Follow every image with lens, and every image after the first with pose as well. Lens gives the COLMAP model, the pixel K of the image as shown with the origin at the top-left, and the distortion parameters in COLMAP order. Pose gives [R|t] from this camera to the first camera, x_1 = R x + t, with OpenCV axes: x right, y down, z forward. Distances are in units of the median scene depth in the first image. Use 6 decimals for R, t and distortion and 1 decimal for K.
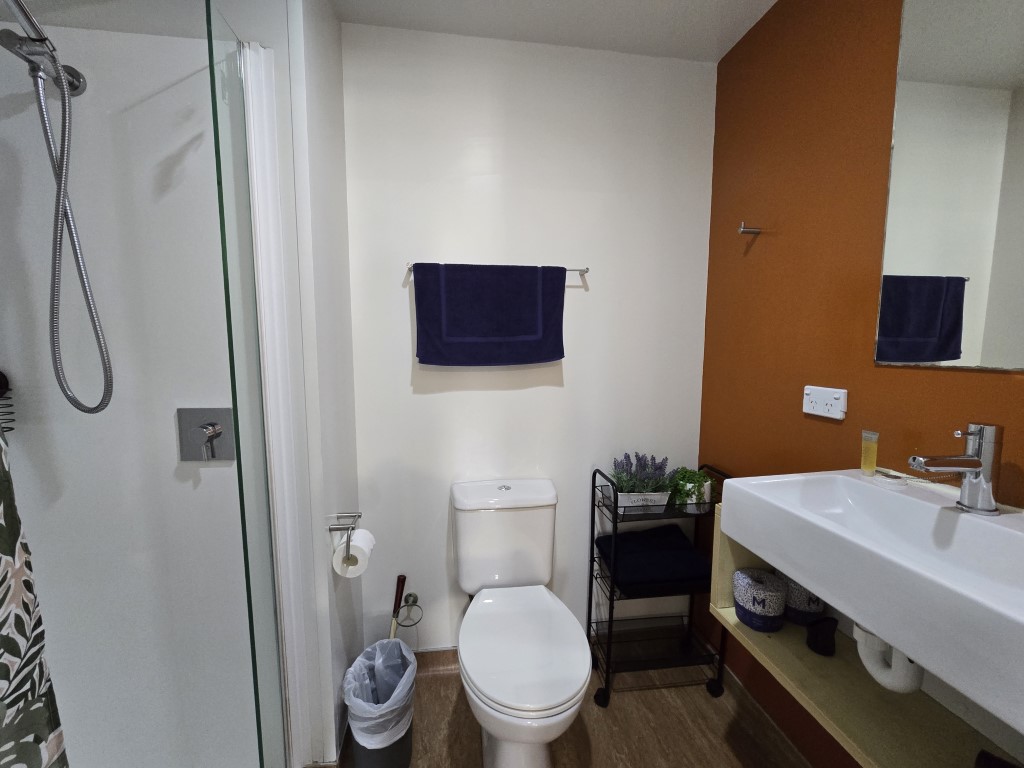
lens RADIAL K [[418.3, 0, 507.8], [0, 418.3, 387.7], [0, 0, 1]] dist [-0.011236, 0.003976]
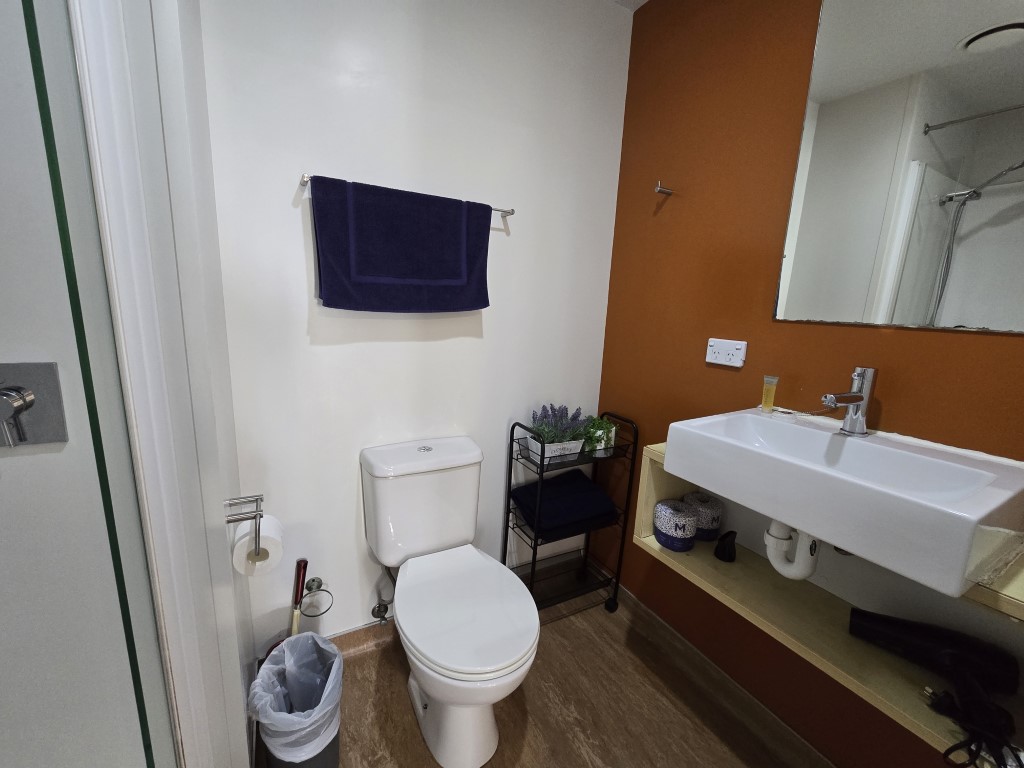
lens RADIAL K [[418.3, 0, 507.8], [0, 418.3, 387.7], [0, 0, 1]] dist [-0.011236, 0.003976]
pose [[0.932124, -0.031954, 0.360726, -0.184873], [-0.005499, 0.994736, 0.102326, 0.014014], [-0.362097, -0.097364, 0.927042, 0.113251]]
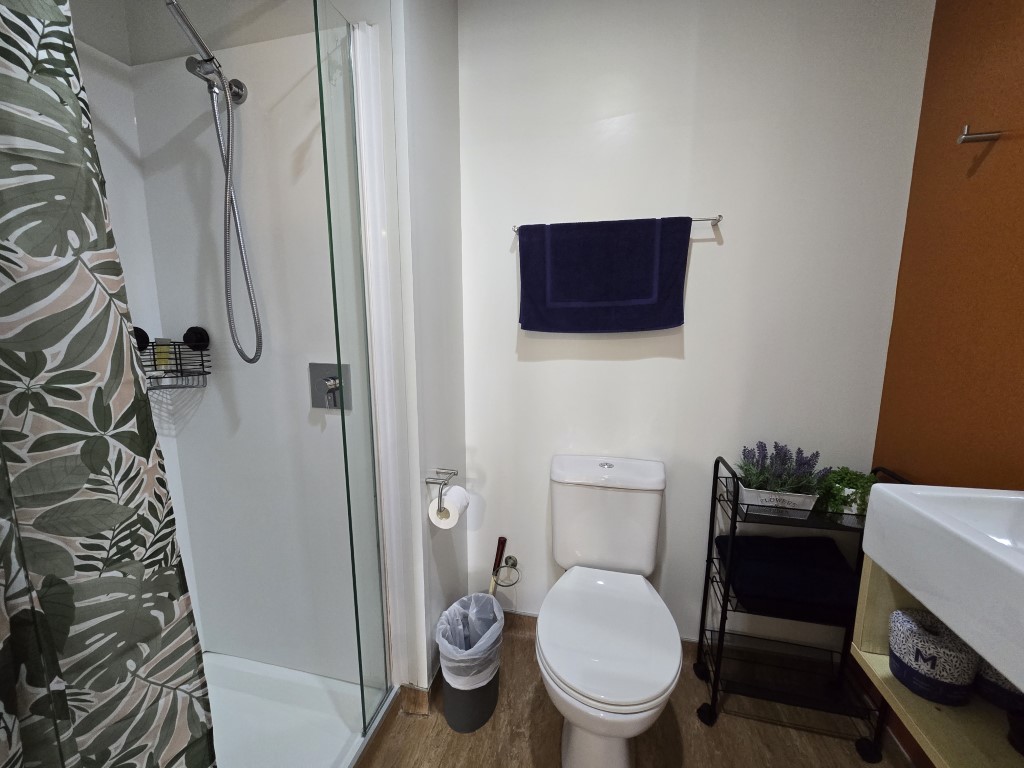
lens RADIAL K [[418.3, 0, 507.8], [0, 418.3, 387.7], [0, 0, 1]] dist [-0.011236, 0.003976]
pose [[0.932928, 0.055100, -0.355823, 0.121126], [-0.036353, 0.997586, 0.059164, 0.022734], [0.358224, -0.042260, 0.932679, 0.067004]]
